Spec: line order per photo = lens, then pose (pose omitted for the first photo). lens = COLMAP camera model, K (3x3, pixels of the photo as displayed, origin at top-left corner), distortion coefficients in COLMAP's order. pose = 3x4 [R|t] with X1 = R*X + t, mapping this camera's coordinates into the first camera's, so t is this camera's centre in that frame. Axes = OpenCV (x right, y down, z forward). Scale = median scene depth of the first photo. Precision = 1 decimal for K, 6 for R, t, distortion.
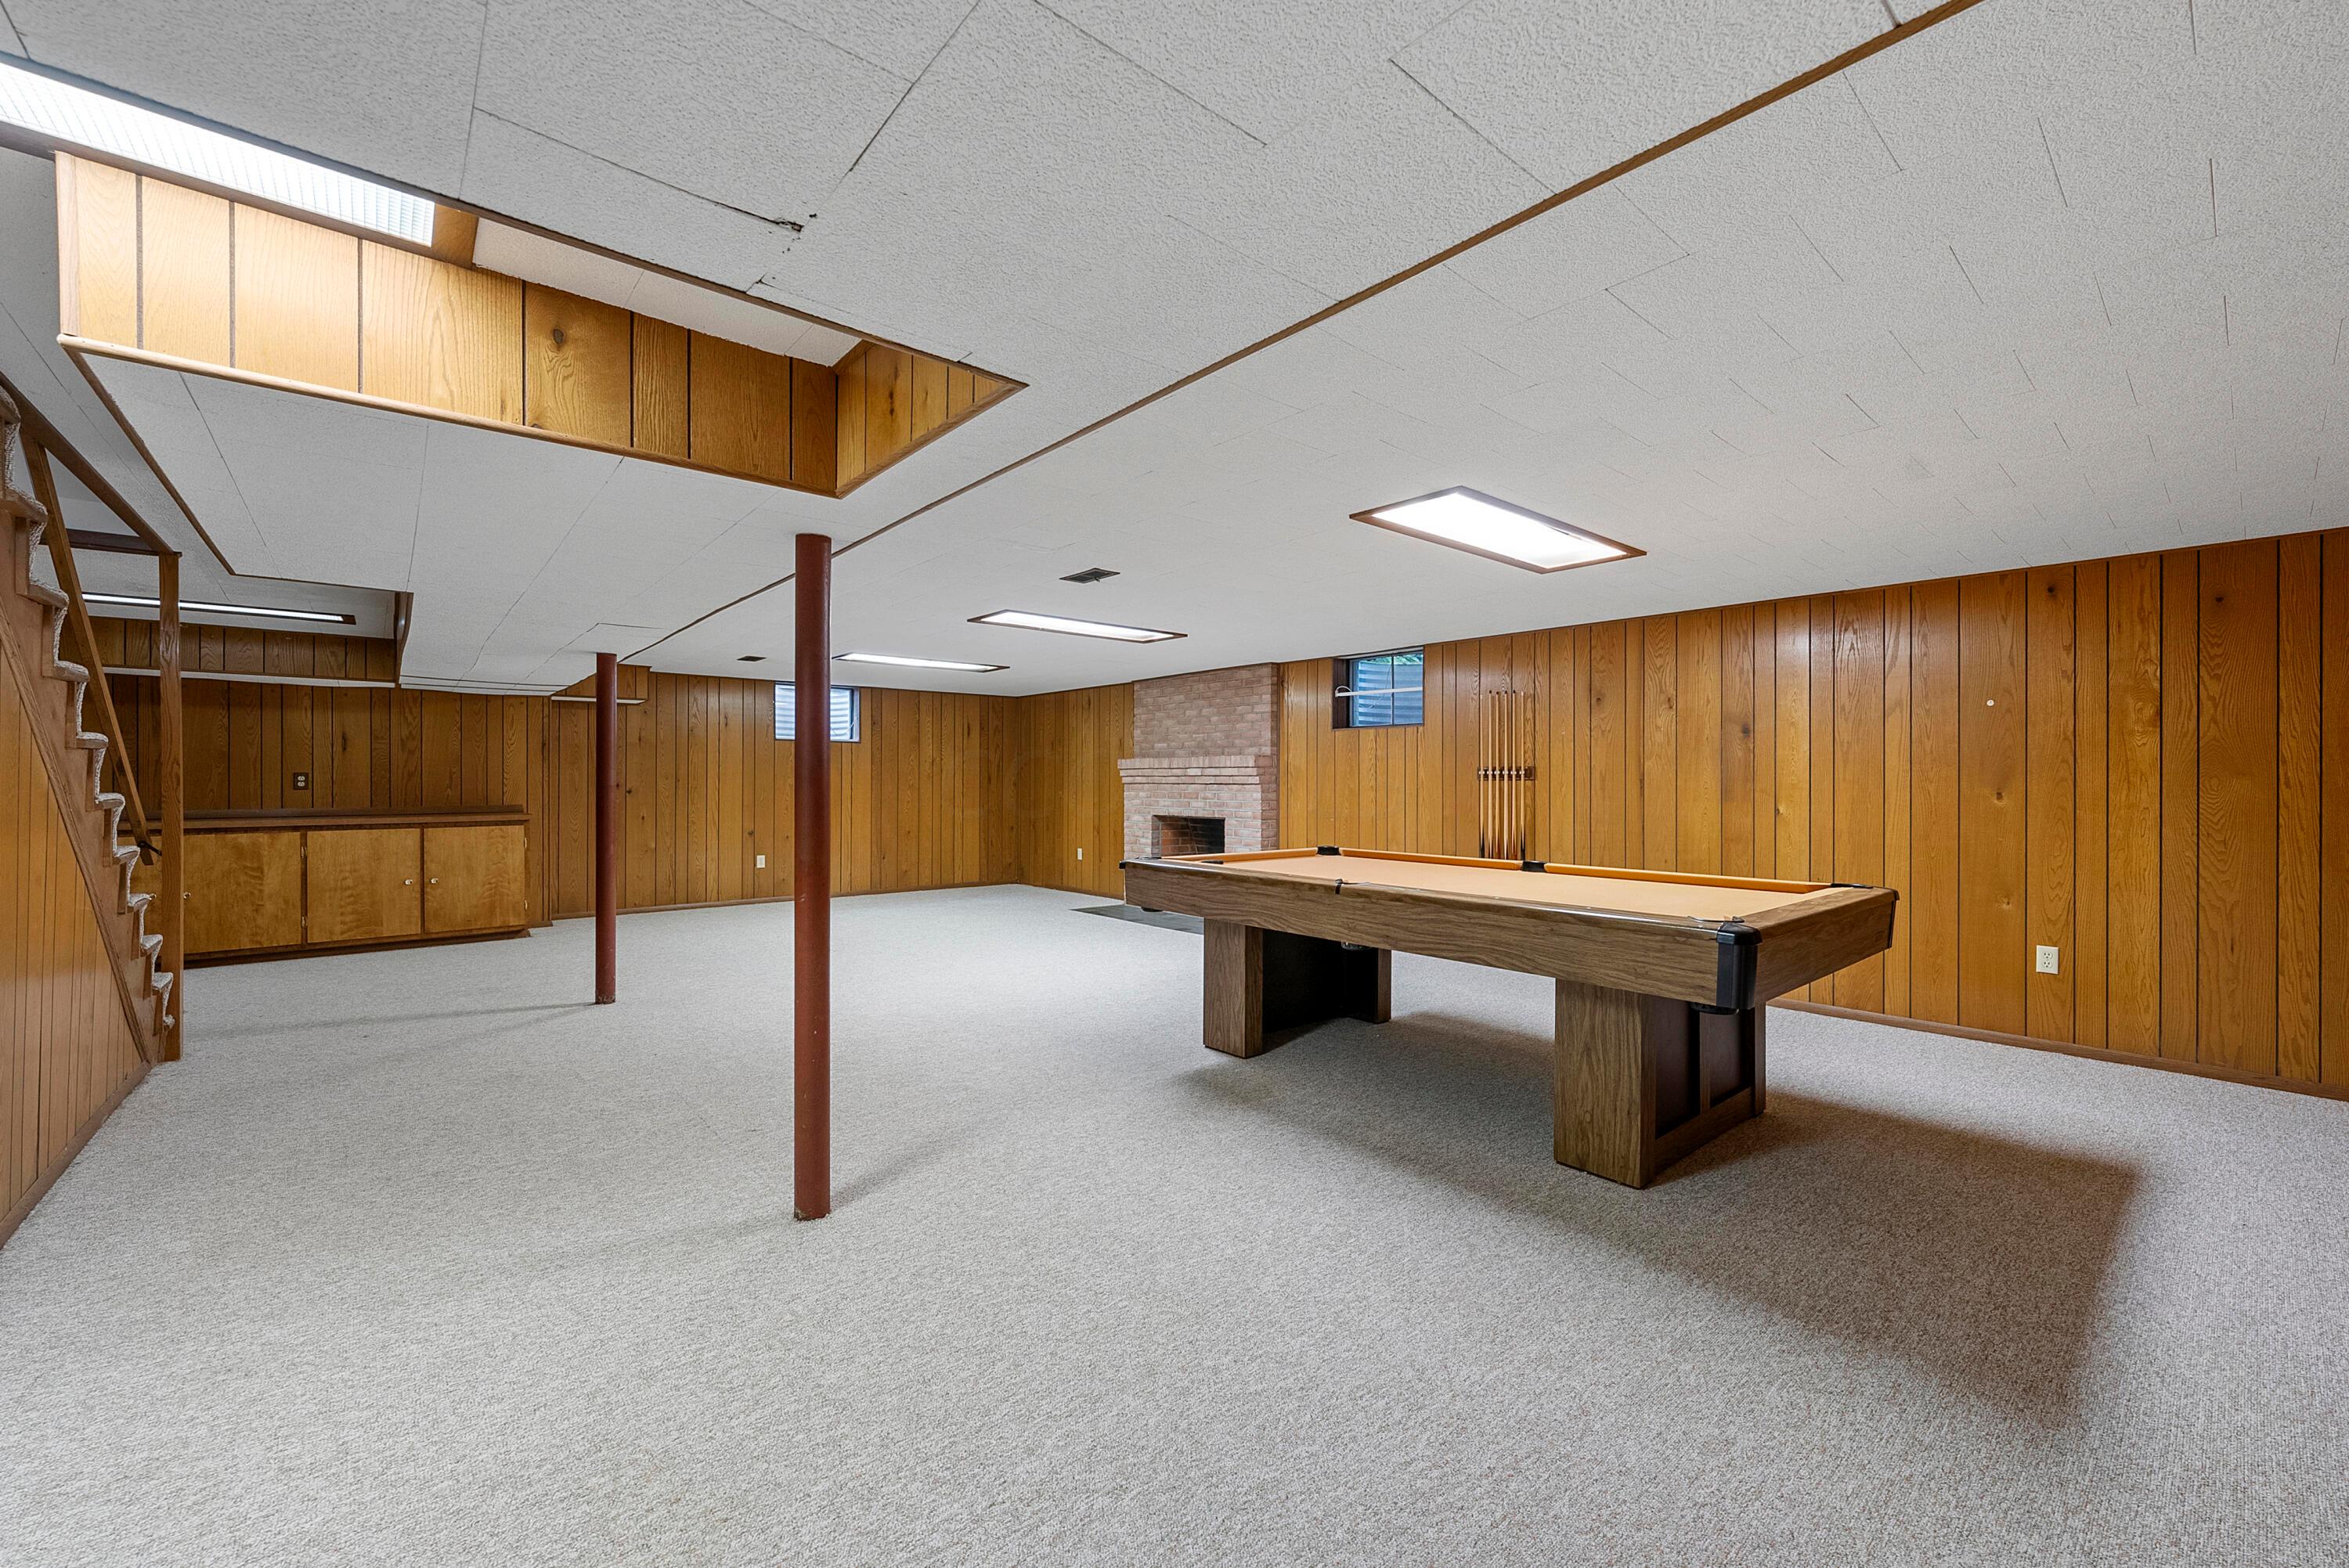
lens RADIAL K [[938.5, 0, 1168.2], [0, 938.5, 779.8], [0, 0, 1]] dist [-0.001154, -0.000057]
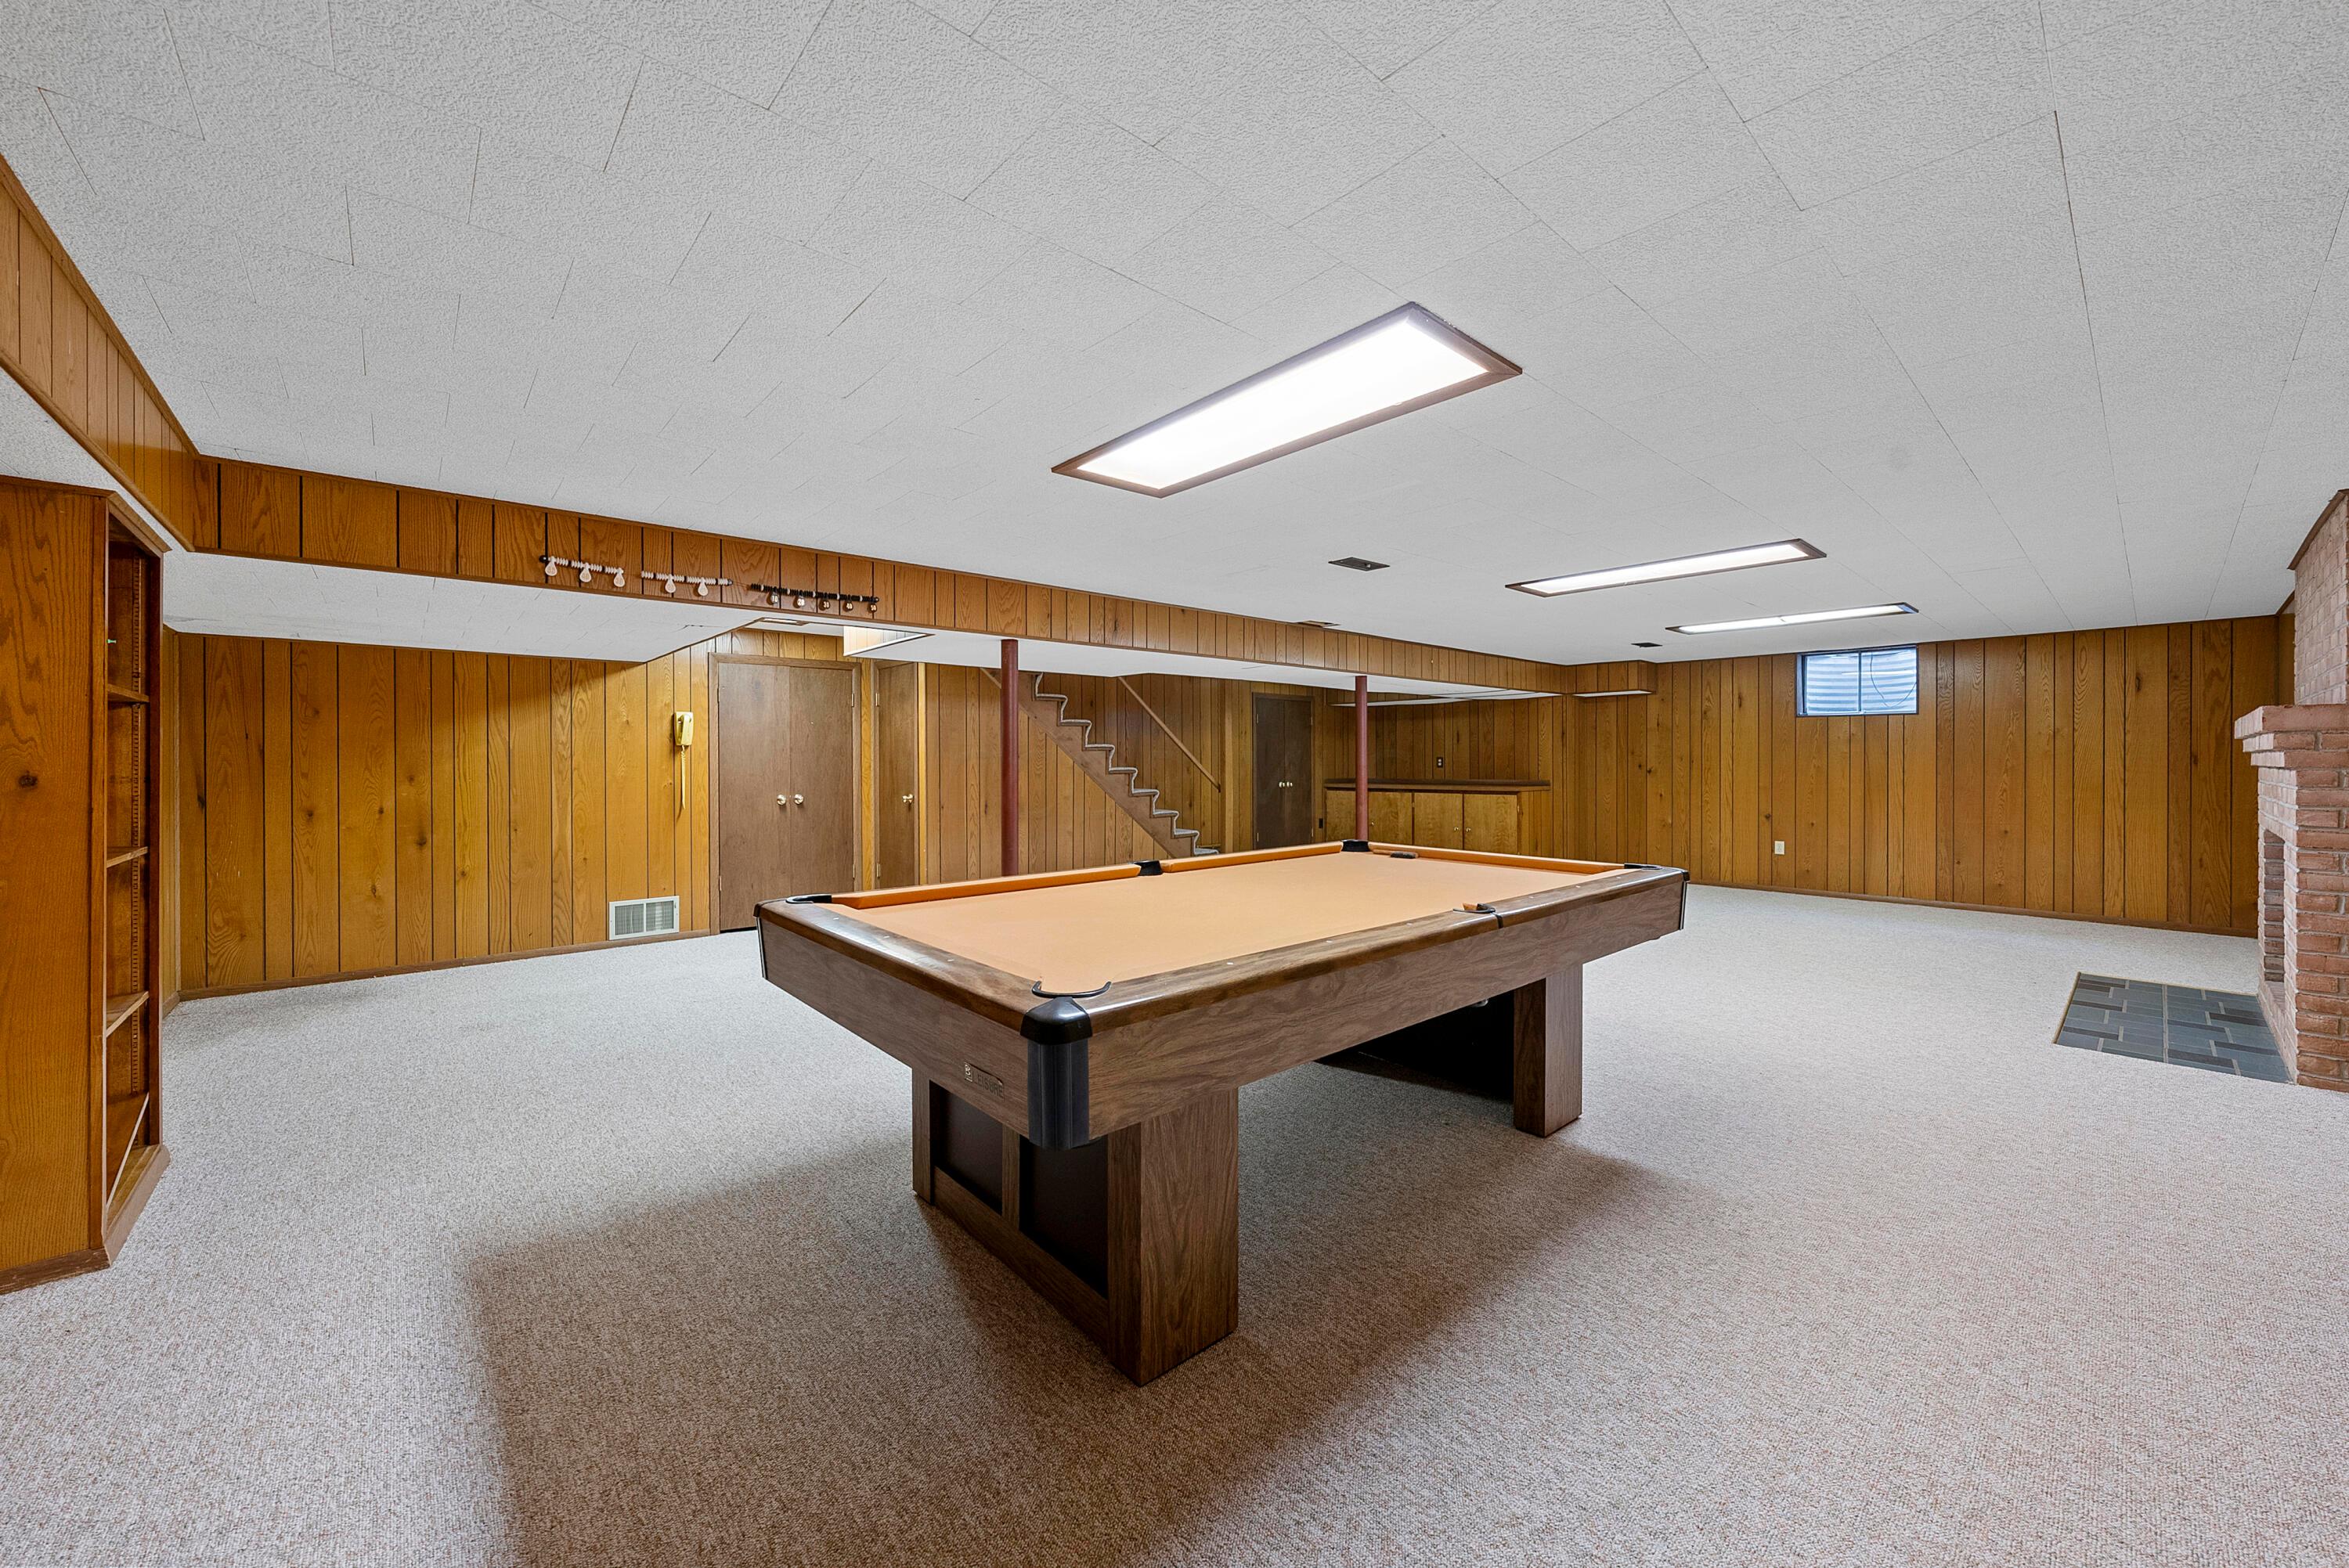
lens RADIAL K [[856.3, 0, 1168.0], [0, 856.3, 760.7], [0, 0, 1]] dist [-0.000248, 0.000009]
pose [[0.024731, -0.001172, -0.999693, 0.566715], [0.001851, 0.999998, -0.001126, -0.000492], [0.999692, -0.001823, 0.024733, 0.507760]]
